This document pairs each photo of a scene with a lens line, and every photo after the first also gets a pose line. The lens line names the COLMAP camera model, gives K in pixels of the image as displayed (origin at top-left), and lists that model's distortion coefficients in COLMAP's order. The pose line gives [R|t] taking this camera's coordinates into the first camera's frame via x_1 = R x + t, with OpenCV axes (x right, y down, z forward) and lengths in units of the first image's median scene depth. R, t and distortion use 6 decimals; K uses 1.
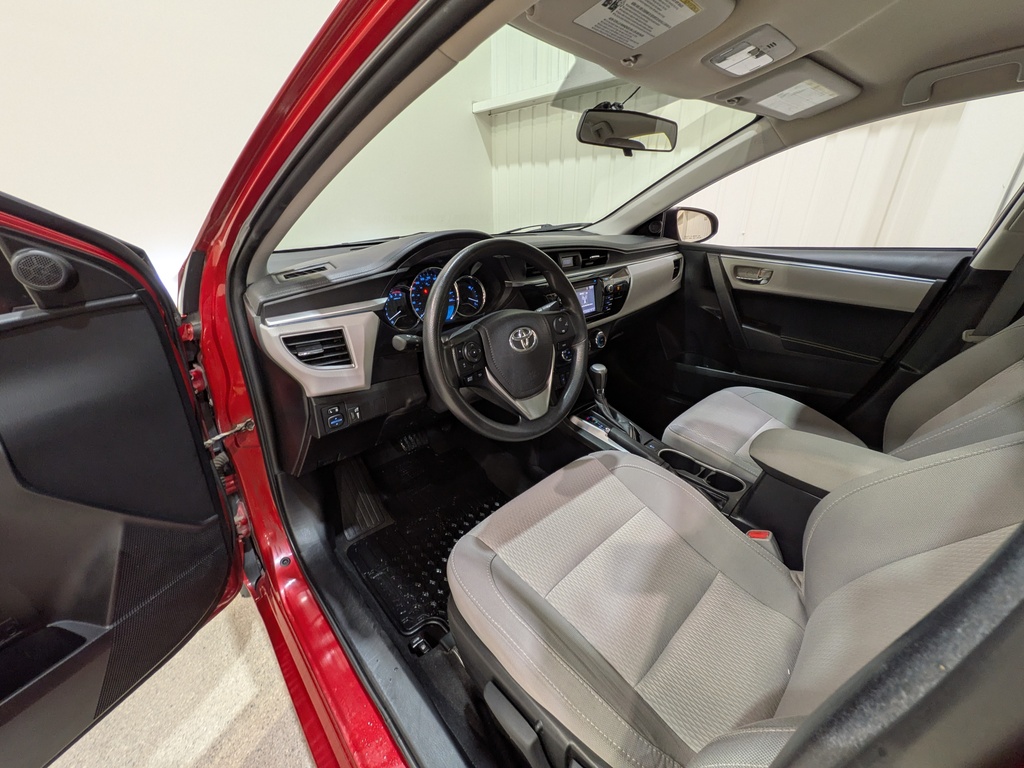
lens RADIAL K [[407.1, 0, 519.8], [0, 407.1, 377.6], [0, 0, 1]] dist [0.014095, -0.000015]
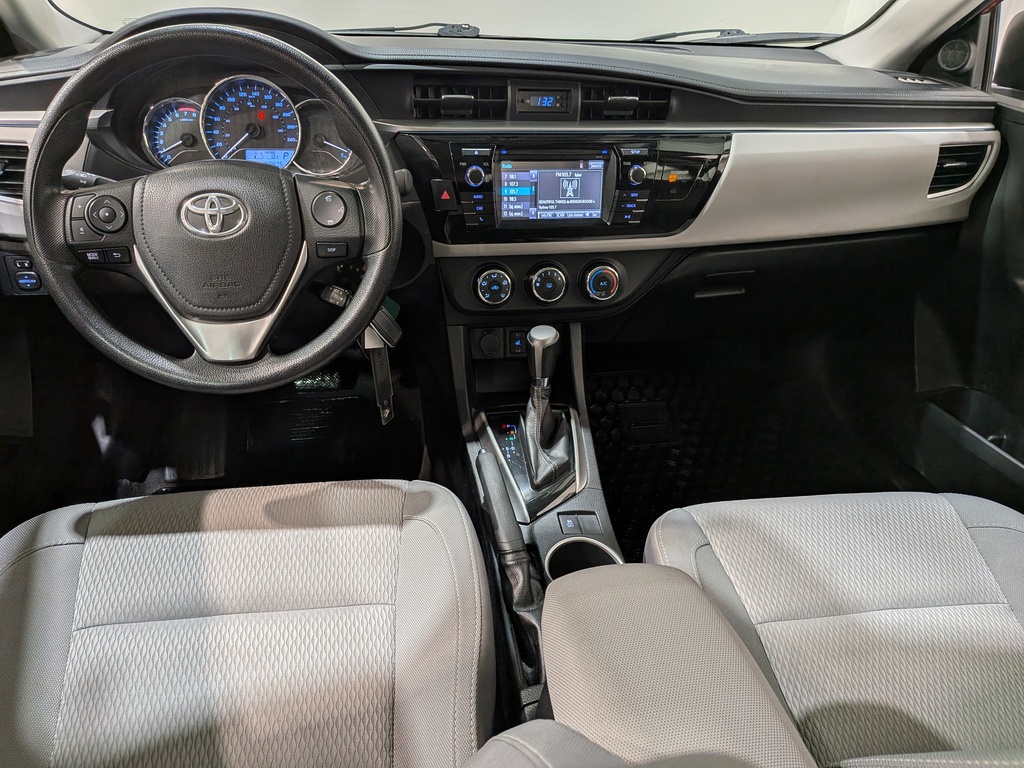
lens RADIAL K [[745.9, 0, 506.1], [0, 745.9, 389.6], [0, 0, 1]] dist [0.073977, -0.128379]
pose [[0.815870, 0.307363, -0.489780, 0.596184], [-0.262050, 0.951589, 0.160651, -0.090000], [0.515447, -0.002723, 0.856917, 0.215842]]
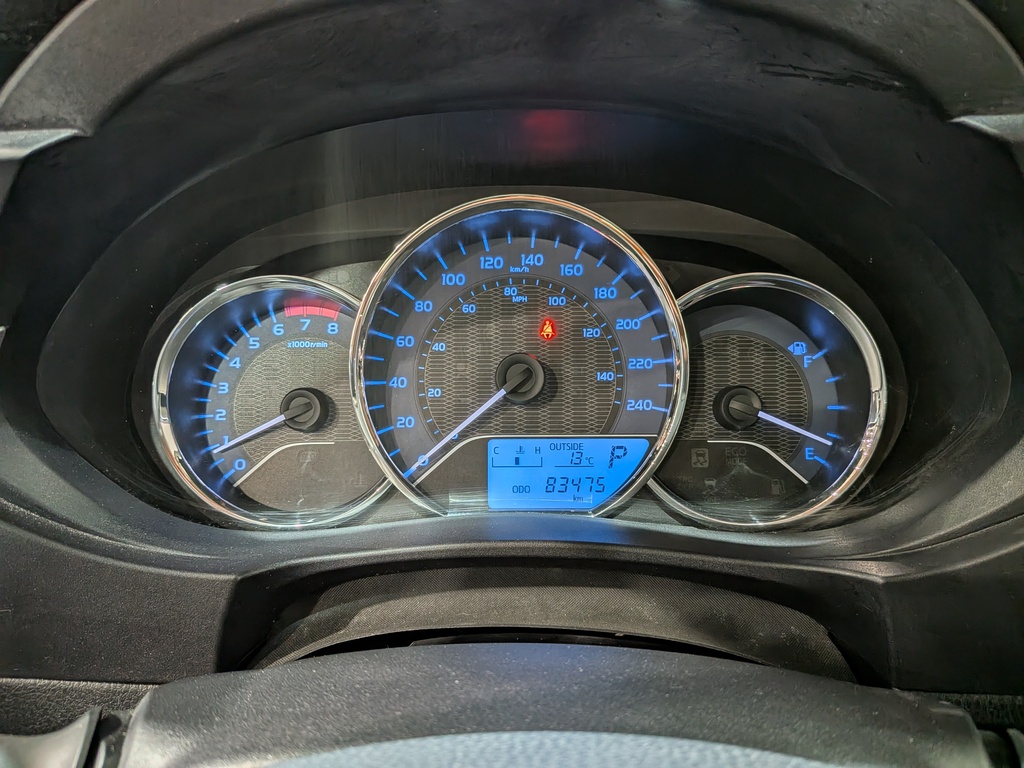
lens RADIAL K [[745.9, 0, 508.9], [0, 745.9, 394.5], [0, 0, 1]] dist [0.073977, -0.128379]
pose [[0.721198, 0.204348, -0.661903, -0.003060], [-0.273062, 0.961996, -0.000528, -0.152633], [0.636640, 0.181121, 0.749589, 0.626312]]
